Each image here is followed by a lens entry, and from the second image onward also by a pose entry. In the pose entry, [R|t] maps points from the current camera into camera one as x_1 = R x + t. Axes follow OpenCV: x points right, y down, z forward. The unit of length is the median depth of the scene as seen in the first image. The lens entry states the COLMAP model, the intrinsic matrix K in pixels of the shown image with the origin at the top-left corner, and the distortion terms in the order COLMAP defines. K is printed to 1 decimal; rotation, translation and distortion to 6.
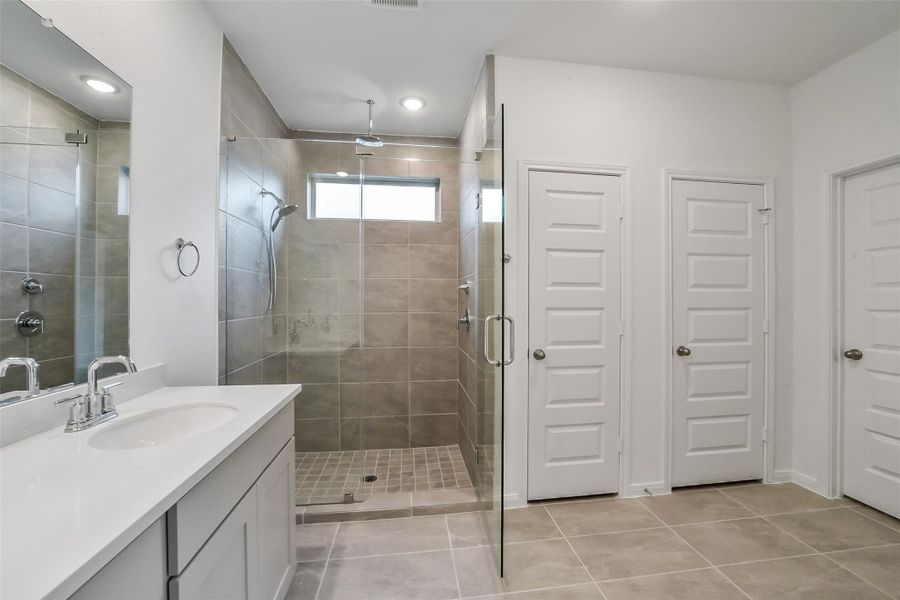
lens RADIAL K [[354.3, 0, 452.6], [0, 354.3, 301.6], [0, 0, 1]] dist [-0.035567, 0.009455]
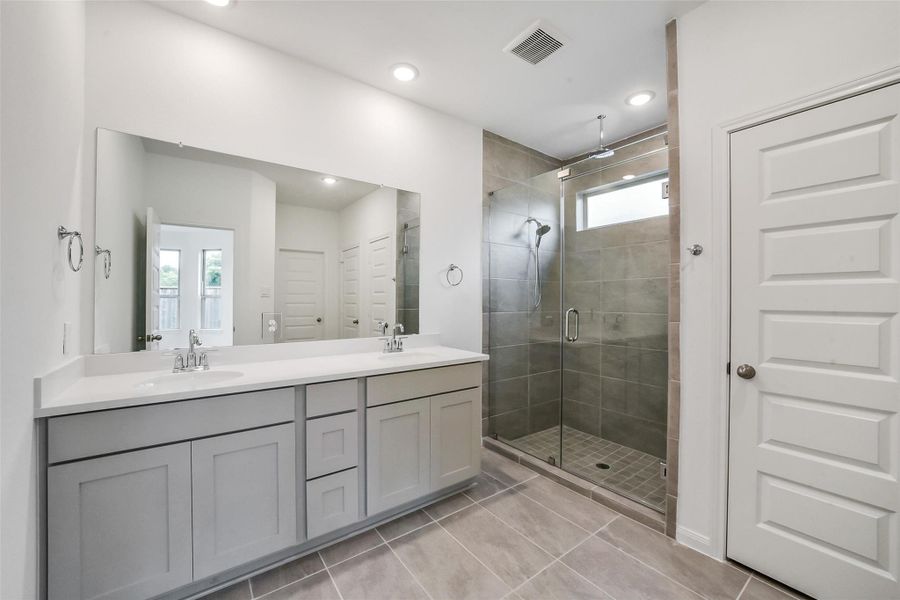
lens RADIAL K [[354.3, 0, 452.6], [0, 354.3, 301.6], [0, 0, 1]] dist [-0.035567, 0.009455]
pose [[0.486592, 0.005231, -0.873613, 0.540992], [-0.008052, 0.999966, 0.001502, 0.003233], [0.873592, 0.006304, 0.486618, 0.083375]]
